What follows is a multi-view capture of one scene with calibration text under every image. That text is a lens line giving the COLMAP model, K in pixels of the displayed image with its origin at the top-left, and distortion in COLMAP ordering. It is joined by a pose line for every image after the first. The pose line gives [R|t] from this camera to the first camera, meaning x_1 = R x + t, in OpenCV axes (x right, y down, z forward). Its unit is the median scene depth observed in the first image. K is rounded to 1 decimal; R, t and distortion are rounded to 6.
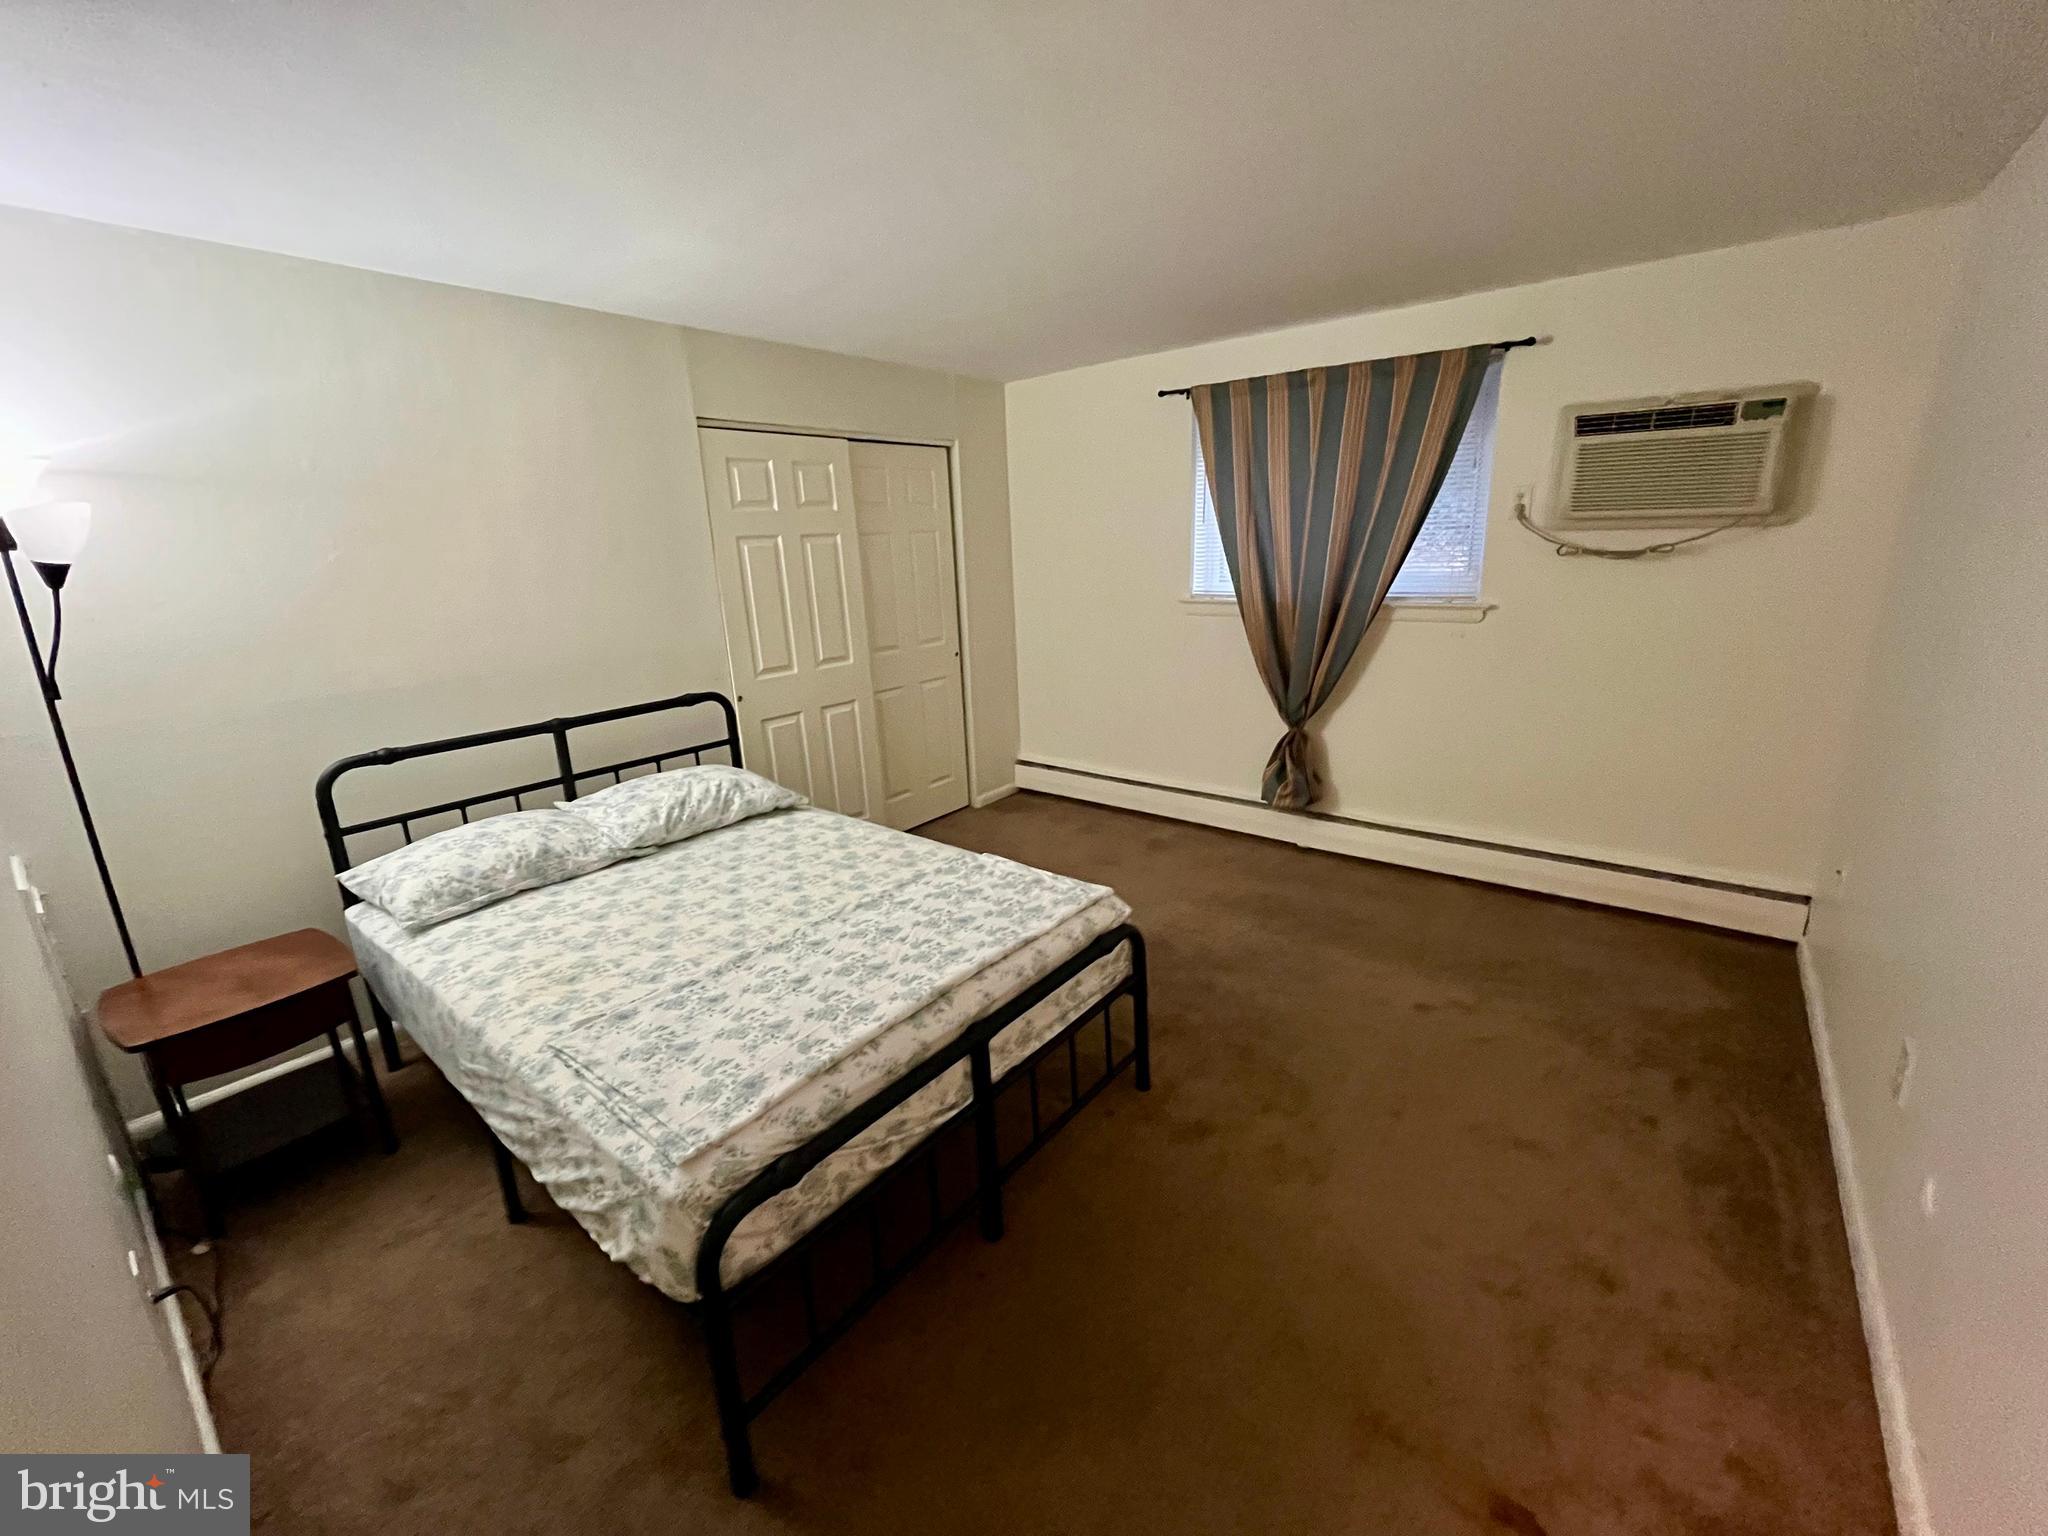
lens RADIAL K [[829.5, 0, 1029.0], [0, 829.5, 756.8], [0, 0, 1]] dist [-0.004742, 0.001033]
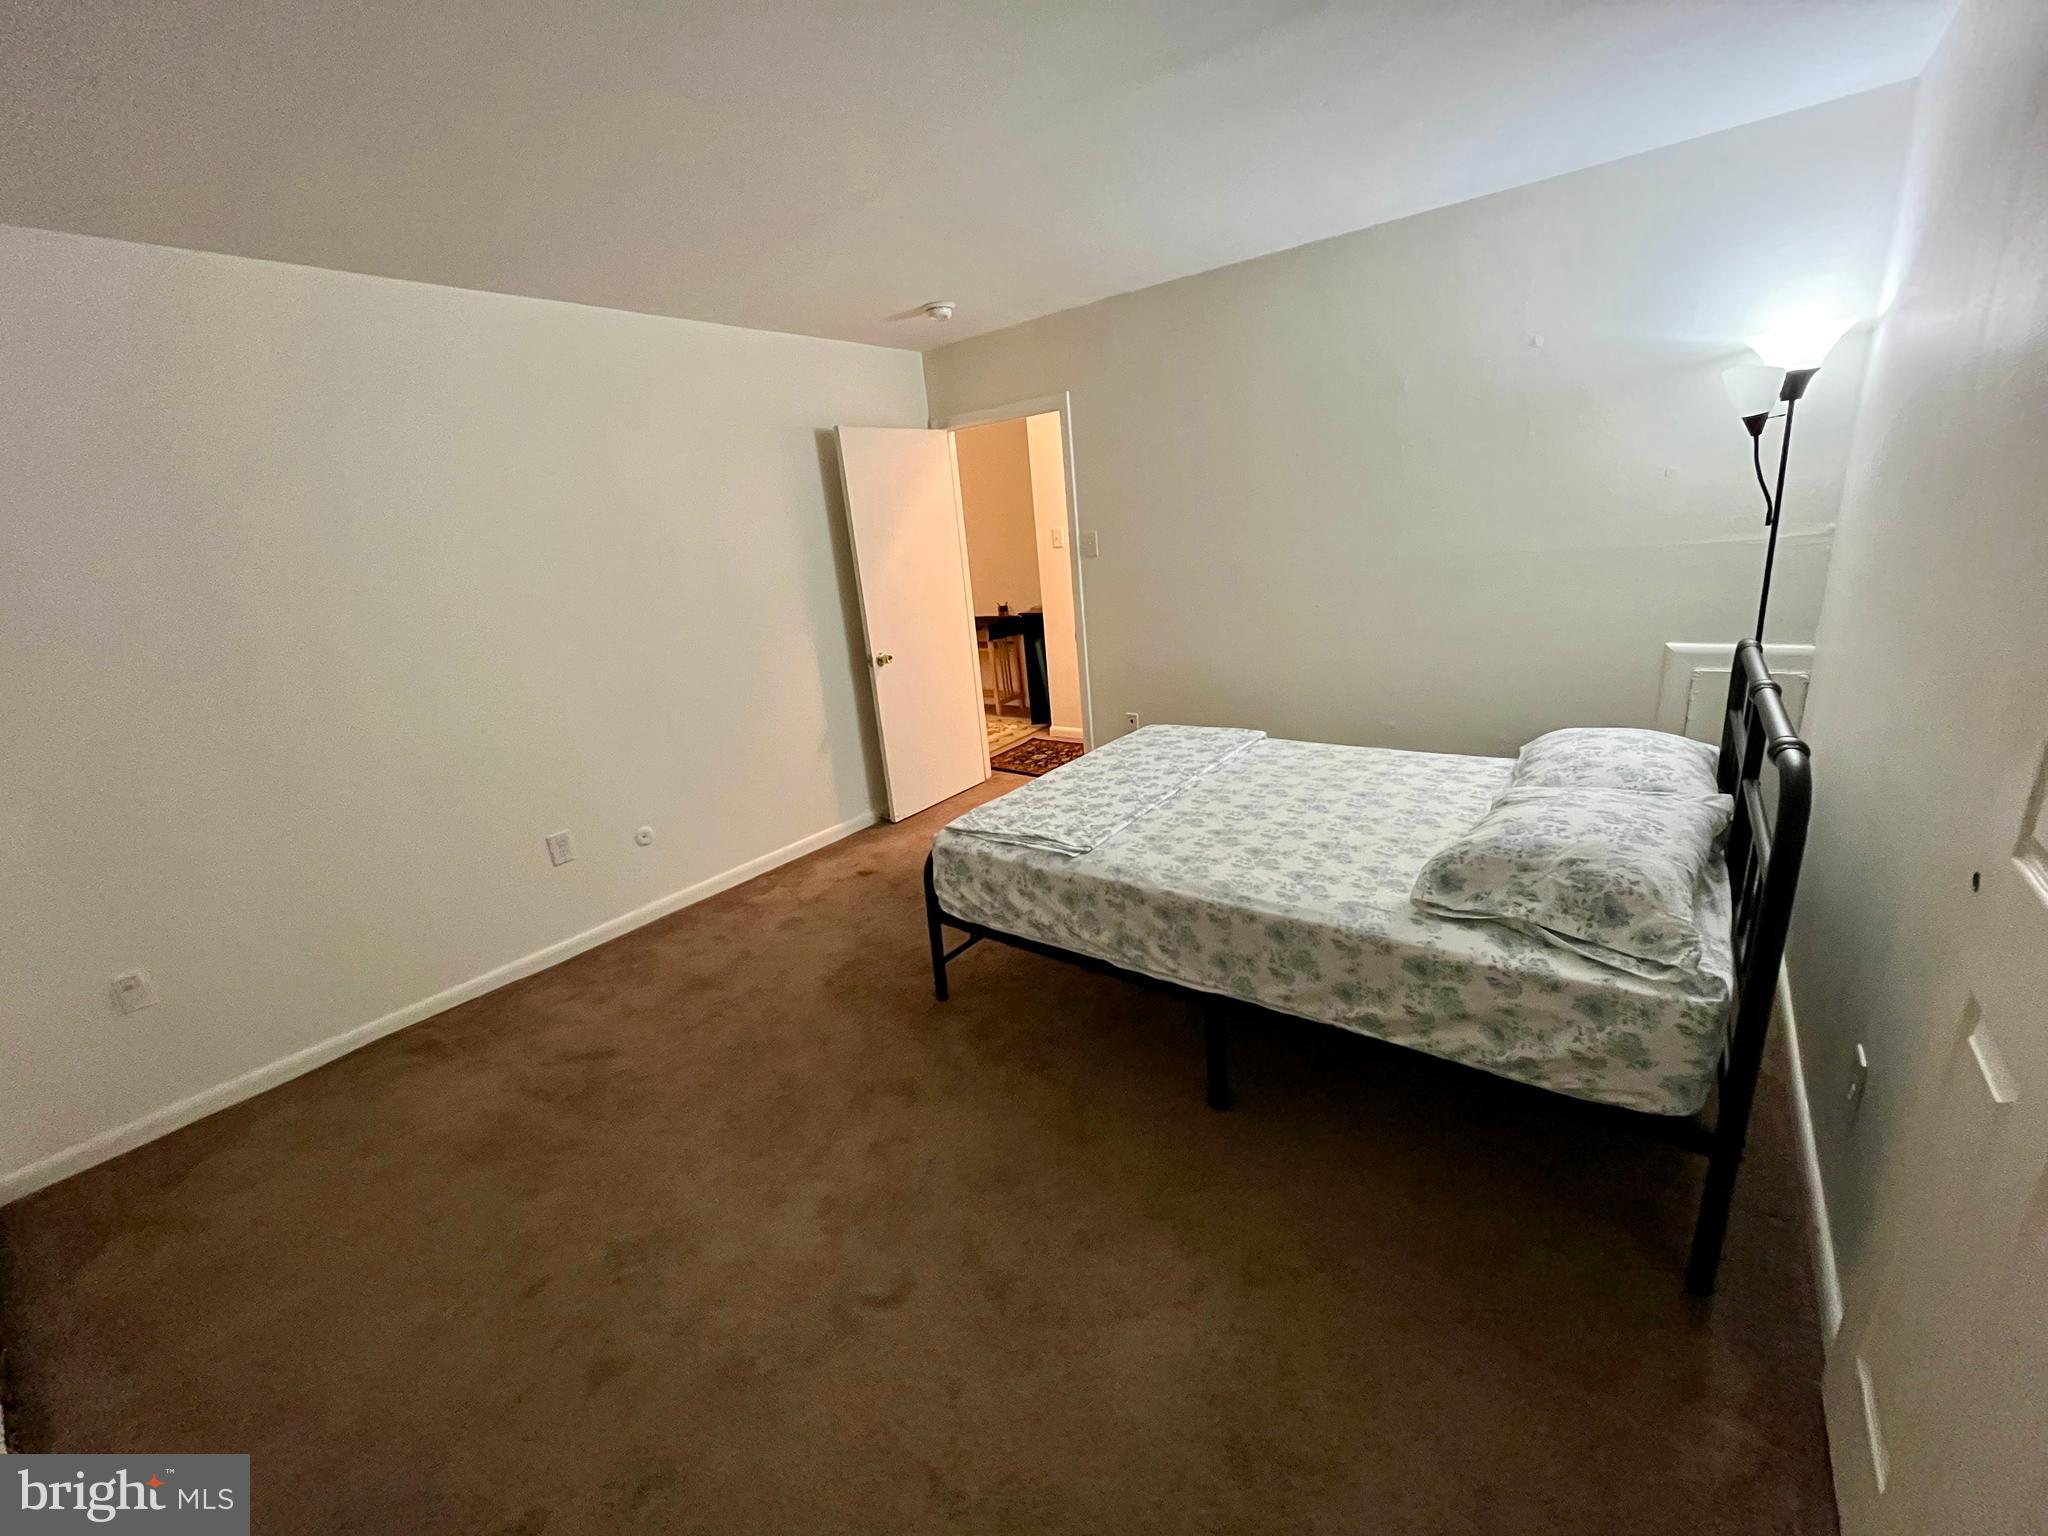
lens RADIAL K [[829.5, 0, 1024.1], [0, 829.5, 777.2], [0, 0, 1]] dist [-0.004742, 0.001033]
pose [[-0.991968, 0.123852, 0.025696, -0.045006], [0.118793, 0.842402, 0.525592, -0.516933], [0.043450, 0.524423, -0.850349, 2.119430]]
